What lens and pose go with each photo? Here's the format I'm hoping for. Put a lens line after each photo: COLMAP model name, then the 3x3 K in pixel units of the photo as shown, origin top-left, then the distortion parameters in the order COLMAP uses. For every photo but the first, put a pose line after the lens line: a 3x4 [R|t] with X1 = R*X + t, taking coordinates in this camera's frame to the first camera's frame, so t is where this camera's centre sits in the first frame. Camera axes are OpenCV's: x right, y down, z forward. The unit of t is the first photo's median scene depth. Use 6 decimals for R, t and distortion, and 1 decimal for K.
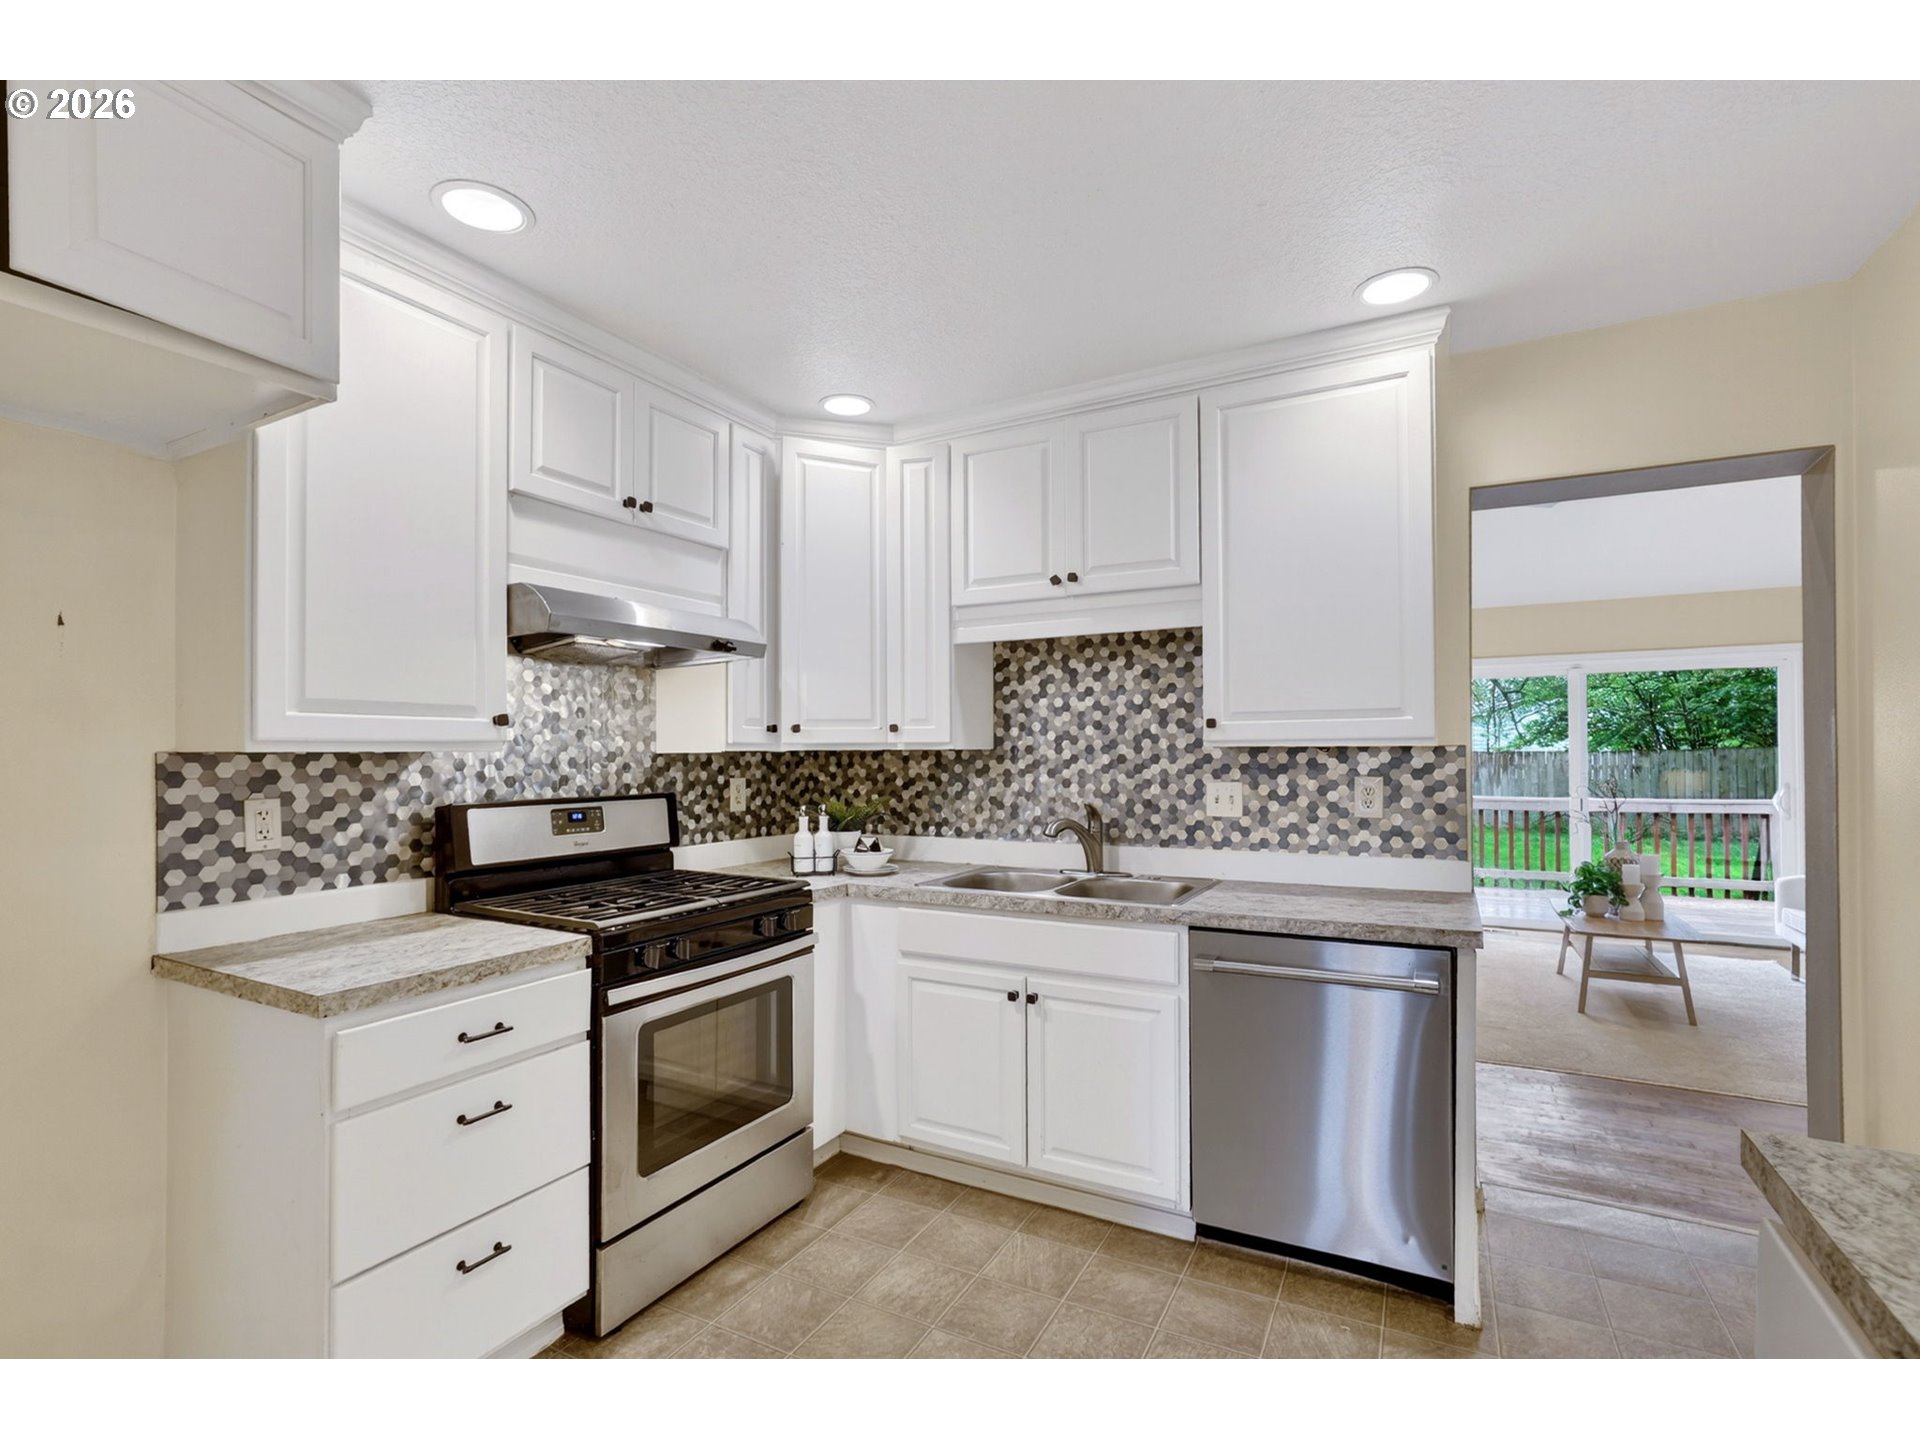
lens RADIAL K [[892.3, 0, 976.0], [0, 892.3, 752.1], [0, 0, 1]] dist [-0.015587, 0.007262]
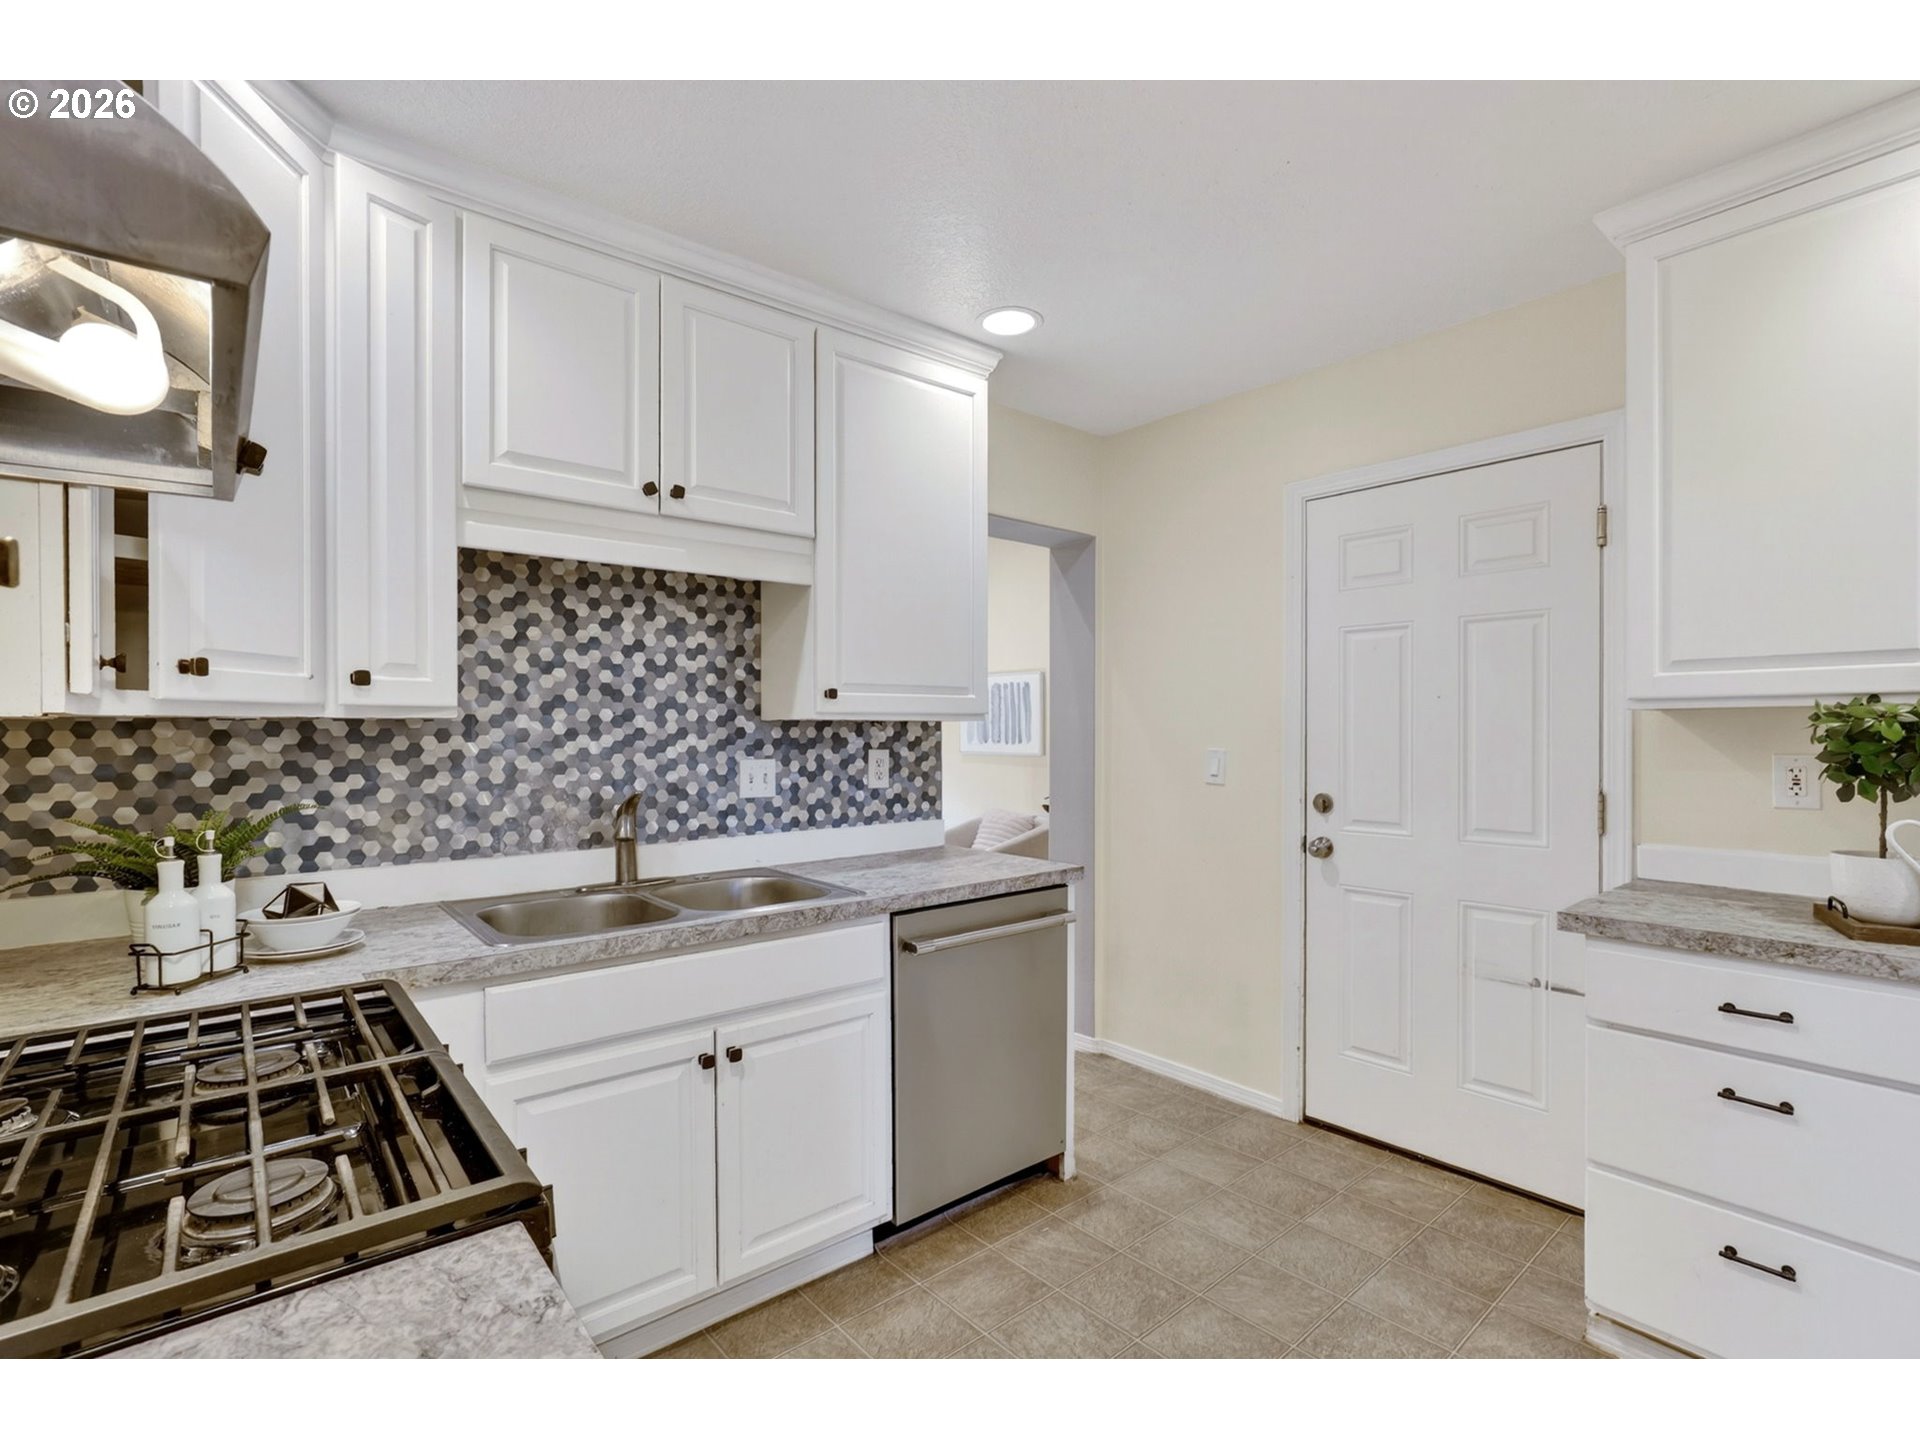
lens RADIAL K [[892.3, 0, 952.4], [0, 892.3, 743.0], [0, 0, 1]] dist [-0.015587, 0.007262]
pose [[0.384155, -0.010754, 0.923206, -0.461187], [-0.000431, 0.999930, 0.011827, 0.006417], [-0.923268, -0.004942, 0.384124, 0.457999]]
